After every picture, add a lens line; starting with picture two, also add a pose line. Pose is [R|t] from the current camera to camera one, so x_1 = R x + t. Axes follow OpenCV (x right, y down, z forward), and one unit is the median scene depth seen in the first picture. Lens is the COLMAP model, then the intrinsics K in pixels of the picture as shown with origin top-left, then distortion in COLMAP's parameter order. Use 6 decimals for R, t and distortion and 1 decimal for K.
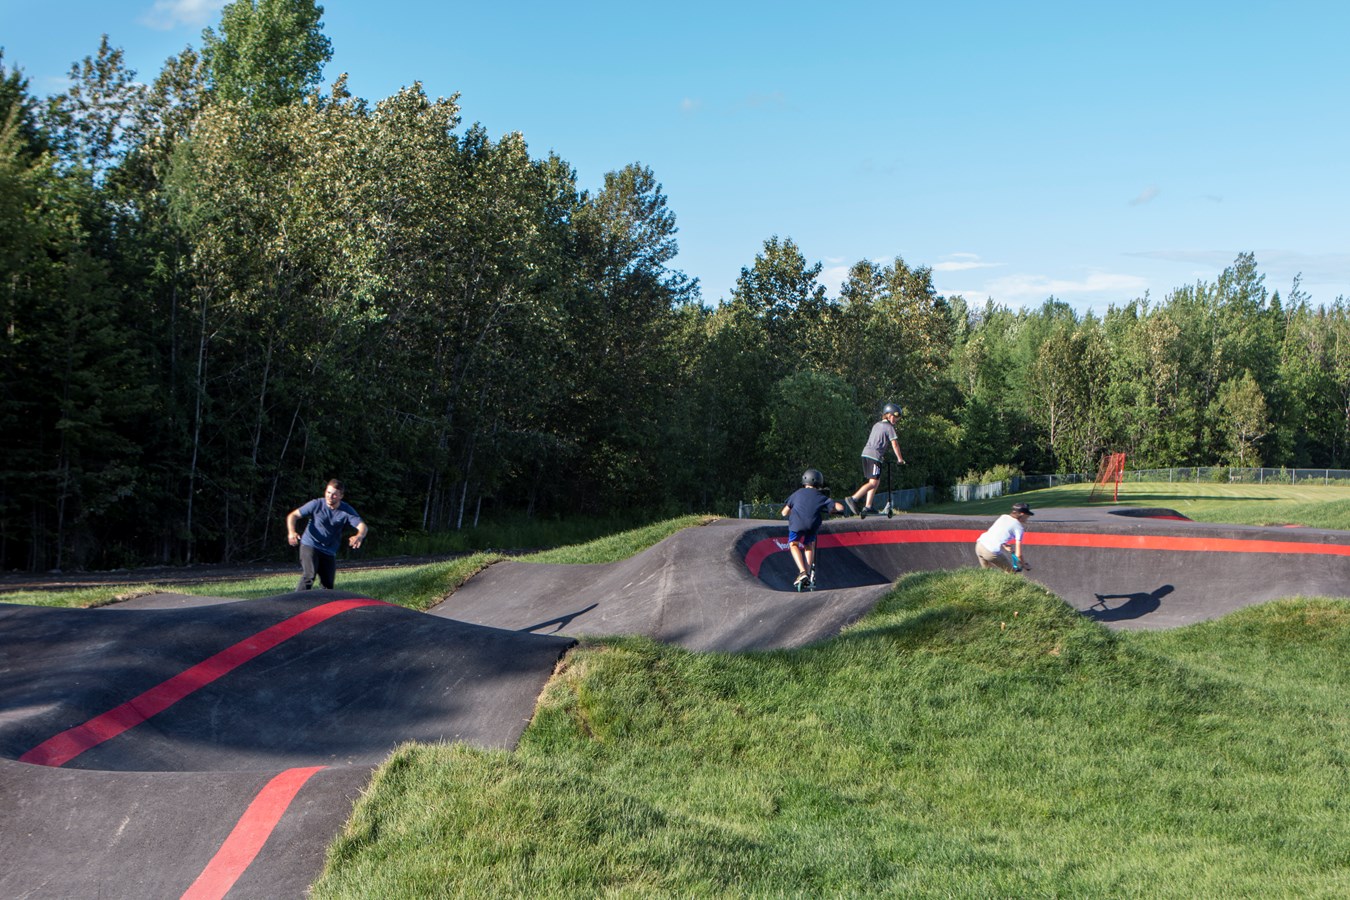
lens RADIAL K [[2135.8, 0, 681.3], [0, 2135.8, 463.0], [0, 0, 1]] dist [-0.086777, 0.000000]
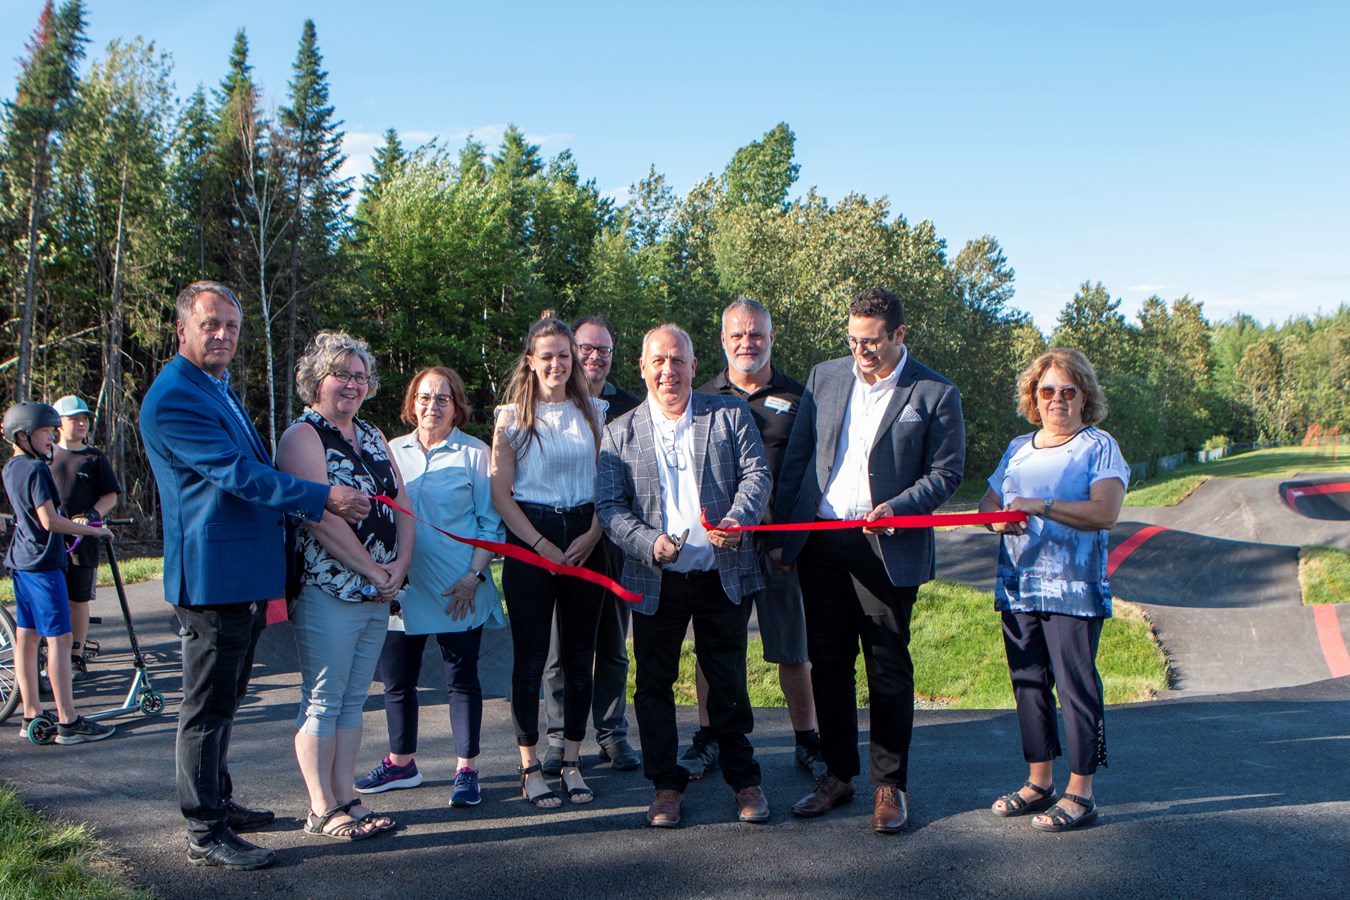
lens RADIAL K [[1550.2, 0, 681.3], [0, 1550.2, 455.5], [0, 0, 1]] dist [-0.042781, 0.000000]
pose [[0.989332, -0.019189, -0.144408, -0.117357], [0.020748, 0.999741, 0.009298, -0.005441], [0.144193, -0.012195, 0.989474, -0.113819]]
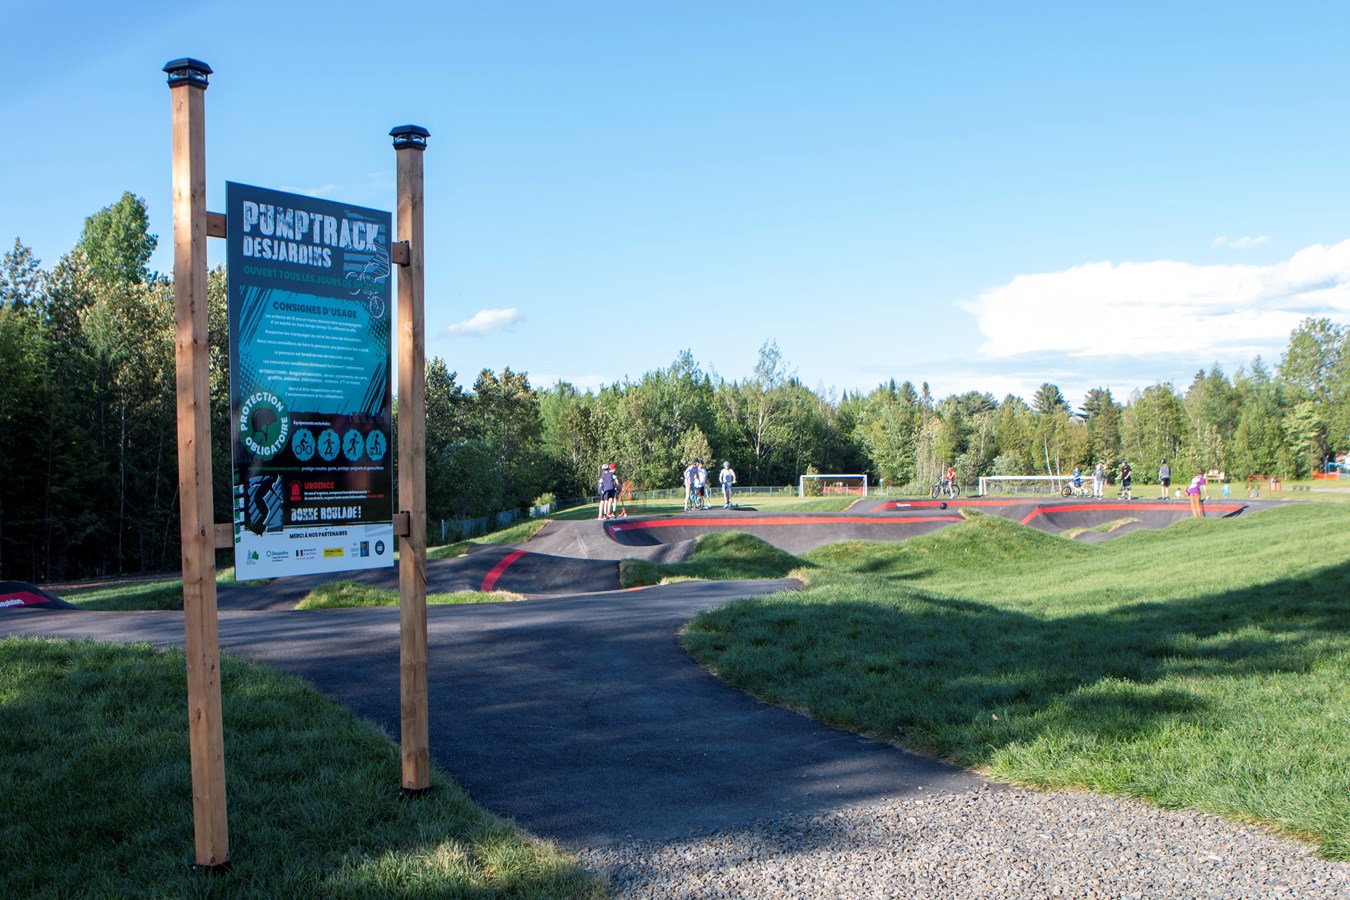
lens RADIAL K [[1578.4, 0, 667.9], [0, 1578.4, 461.2], [0, 0, 1]] dist [-0.080535, 0.000000]
pose [[0.962504, -0.037469, 0.268668, -0.155306], [0.043038, 0.998963, -0.014866, -0.001964], [-0.267833, 0.025871, 0.963118, -0.263994]]
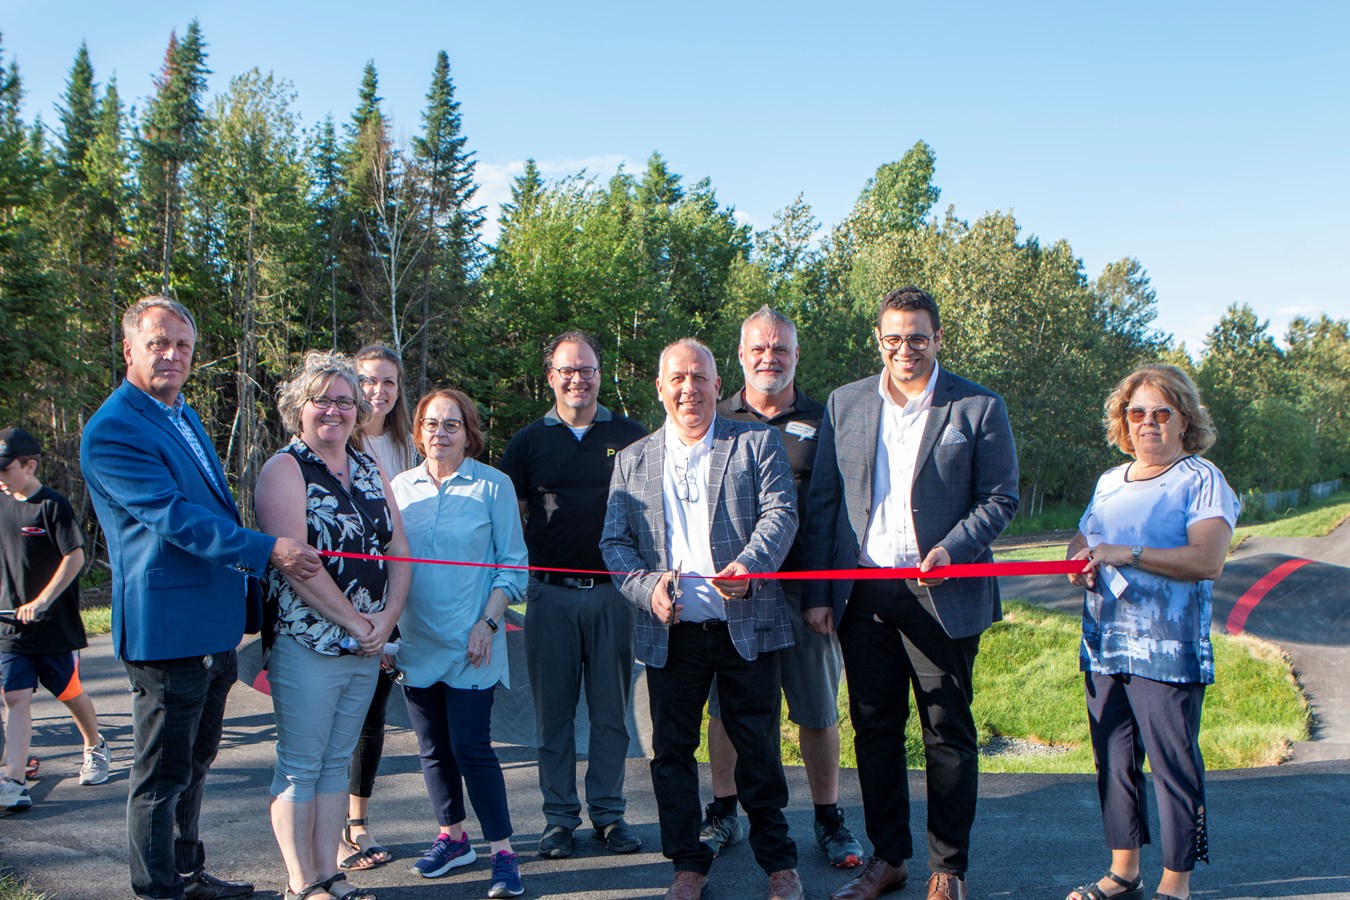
lens RADIAL K [[1552.3, 0, 661.2], [0, 1552.3, 476.0], [0, 0, 1]] dist [-0.062052, 0.000000]
pose [[0.969491, -0.020039, -0.244308, -0.112993], [0.021484, 0.999764, 0.003251, -0.005615], [0.244185, -0.008400, 0.969692, -0.100802]]
